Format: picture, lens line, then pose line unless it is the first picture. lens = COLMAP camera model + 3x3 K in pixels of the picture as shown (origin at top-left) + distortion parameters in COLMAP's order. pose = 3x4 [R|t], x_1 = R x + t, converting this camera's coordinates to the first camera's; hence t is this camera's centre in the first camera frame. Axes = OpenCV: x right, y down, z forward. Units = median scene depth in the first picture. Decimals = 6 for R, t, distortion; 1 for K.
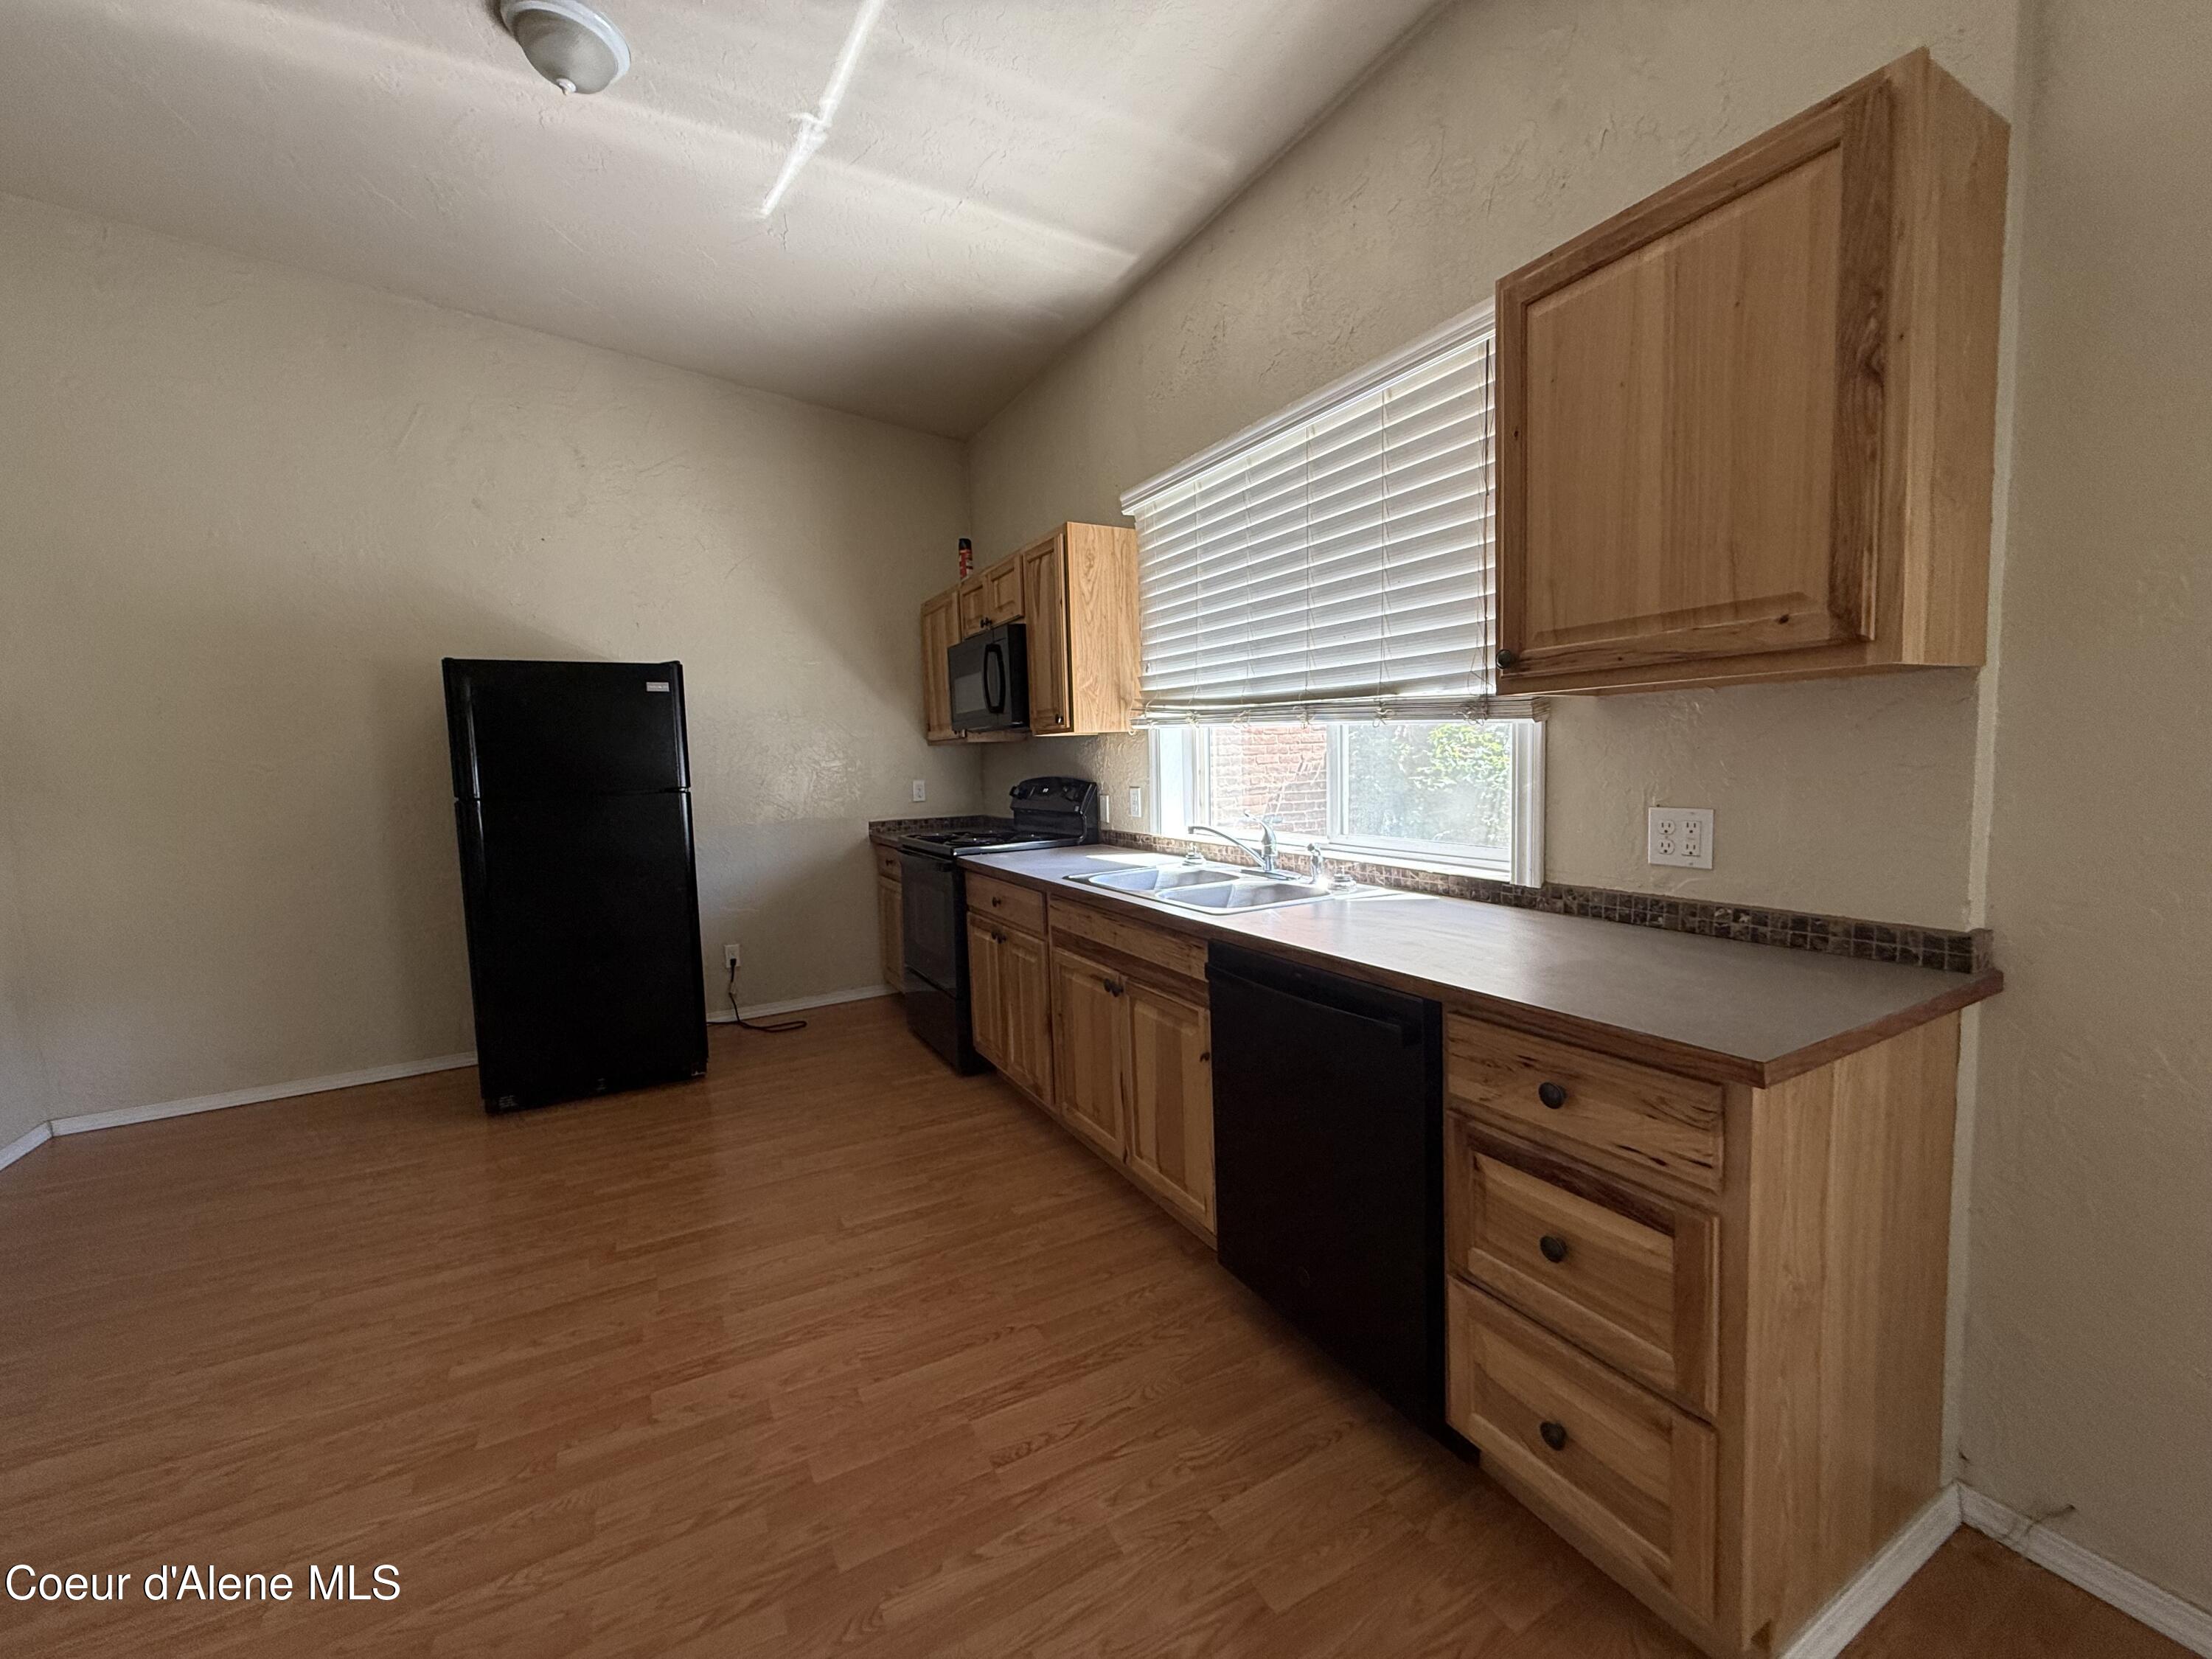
lens RADIAL K [[880.8, 0, 1102.2], [0, 880.8, 824.0], [0, 0, 1]] dist [0.000176, 0.000166]
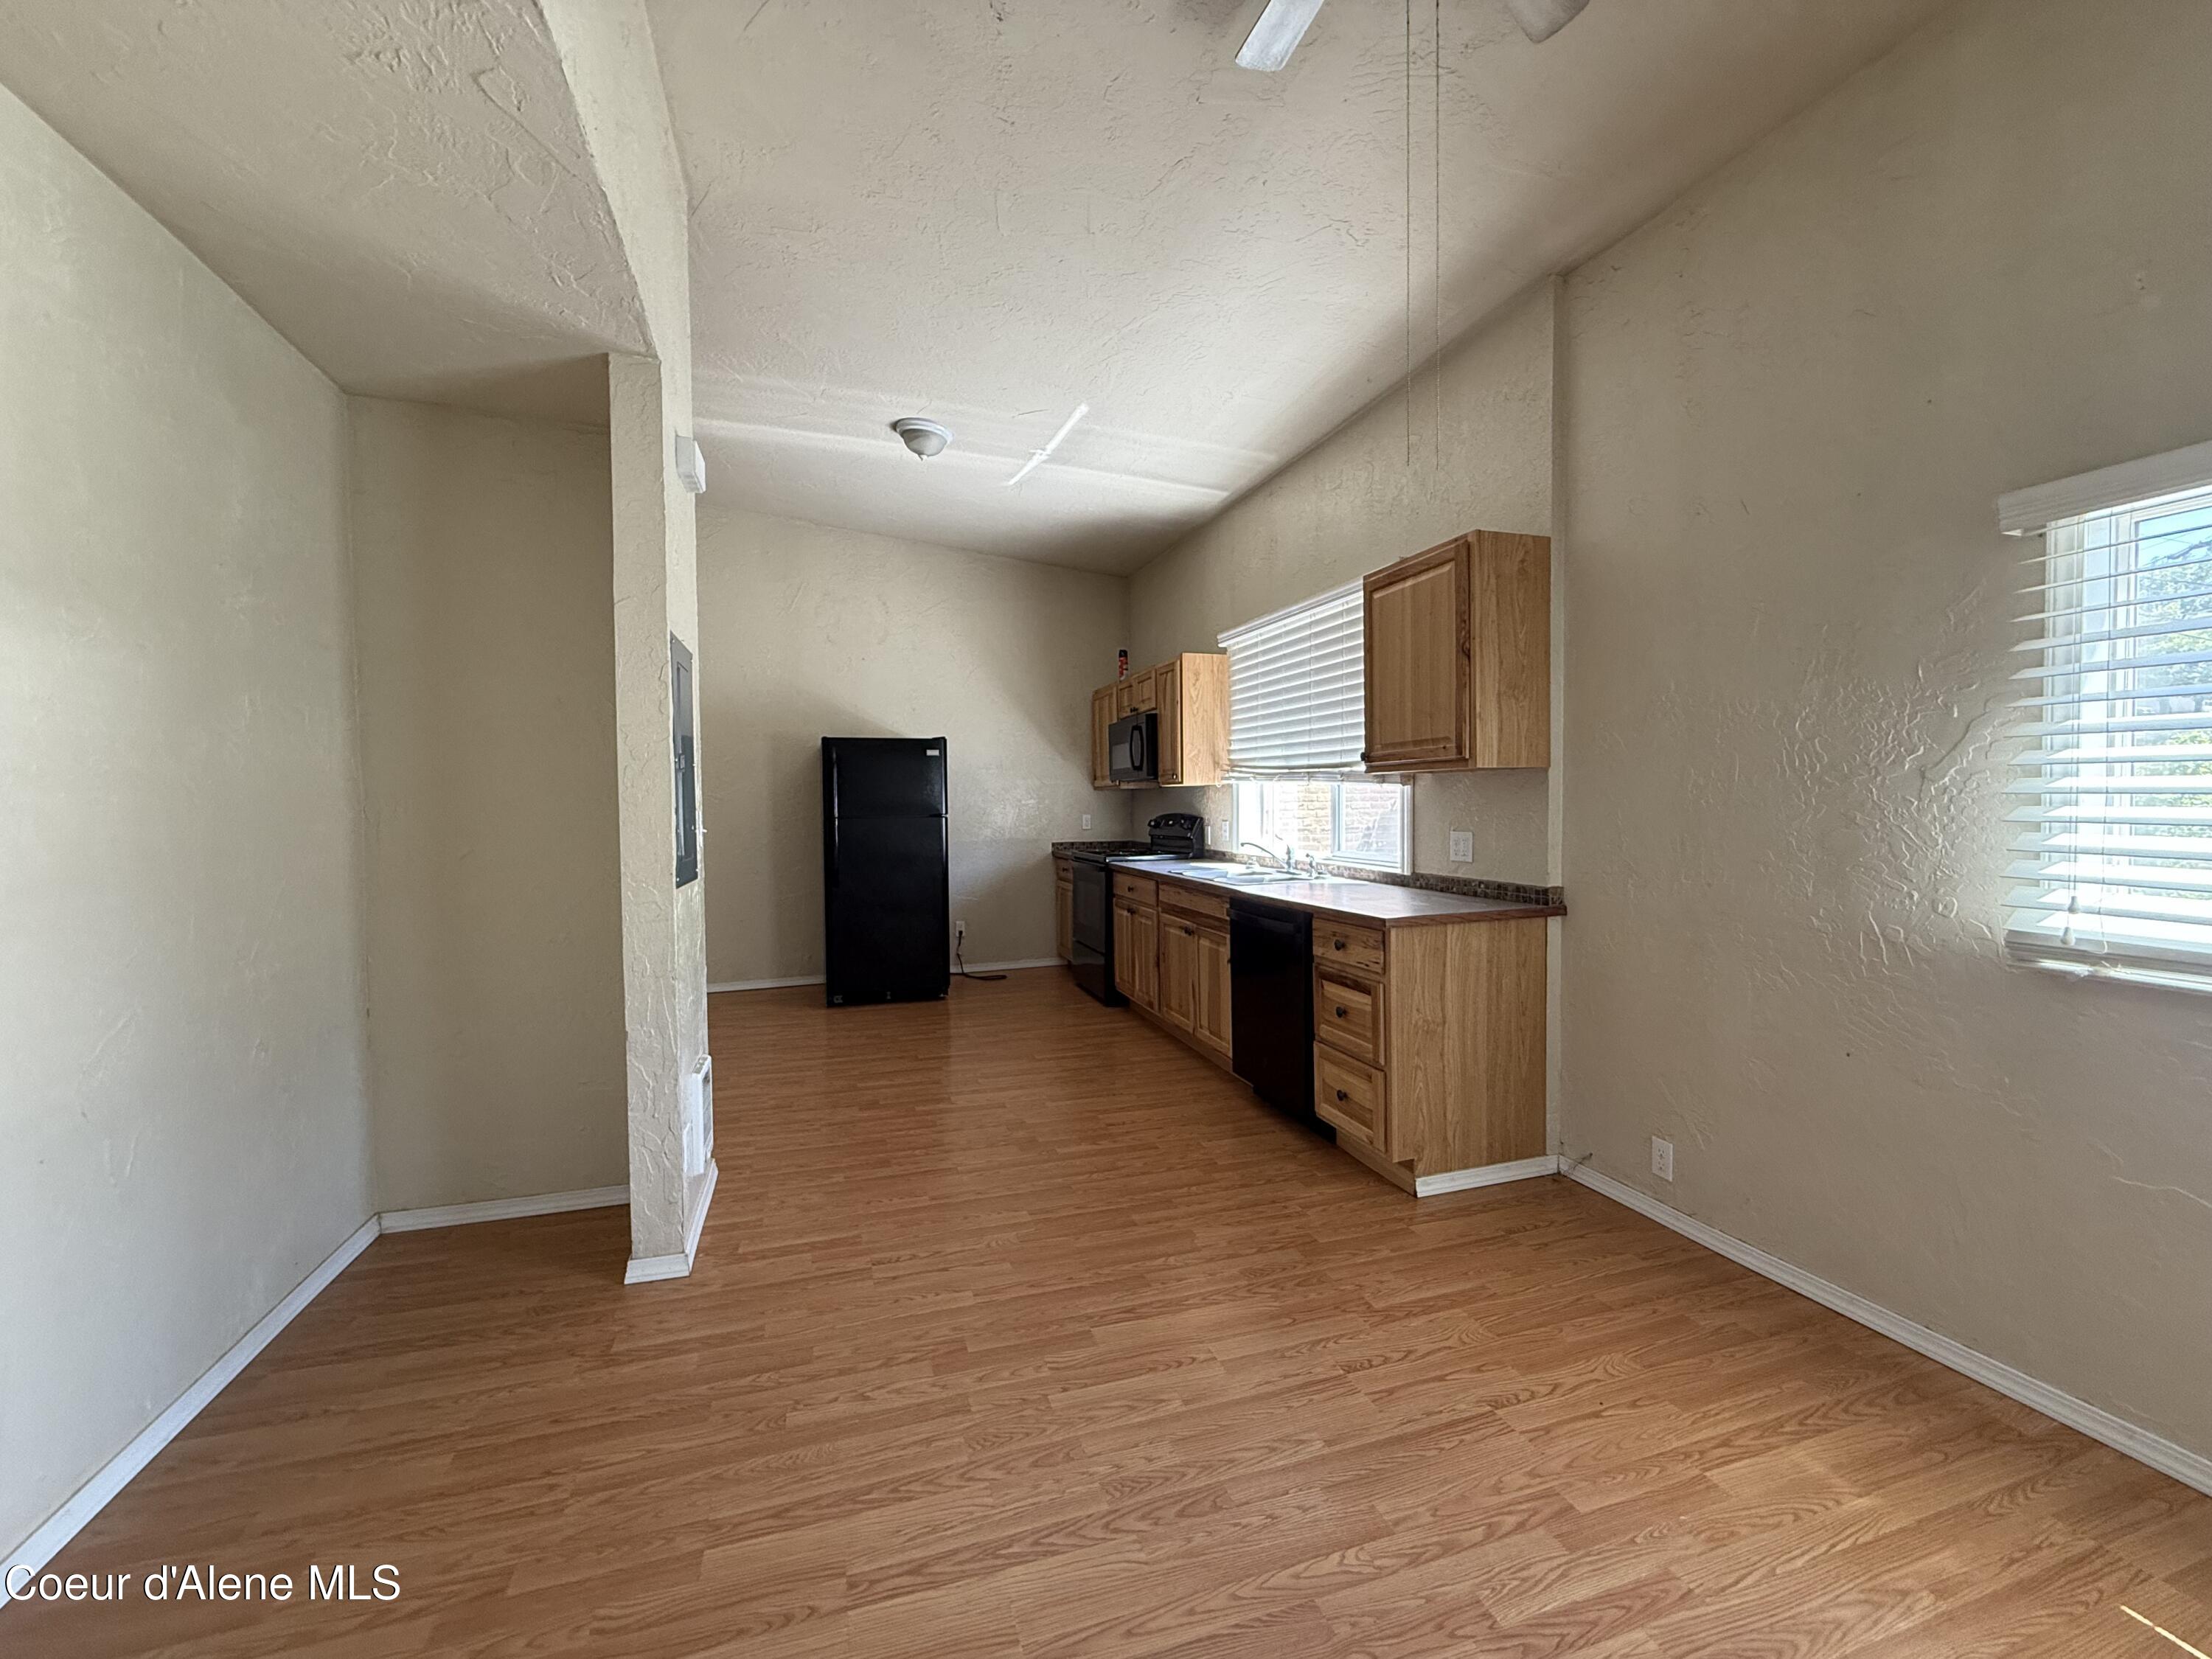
lens RADIAL K [[880.8, 0, 1102.2], [0, 880.8, 824.0], [0, 0, 1]] dist [0.000176, 0.000166]
pose [[0.981460, 0.024970, -0.190035, 0.150430], [-0.034198, 0.998382, -0.045436, 0.050911], [0.188592, 0.051093, 0.980725, -0.675094]]
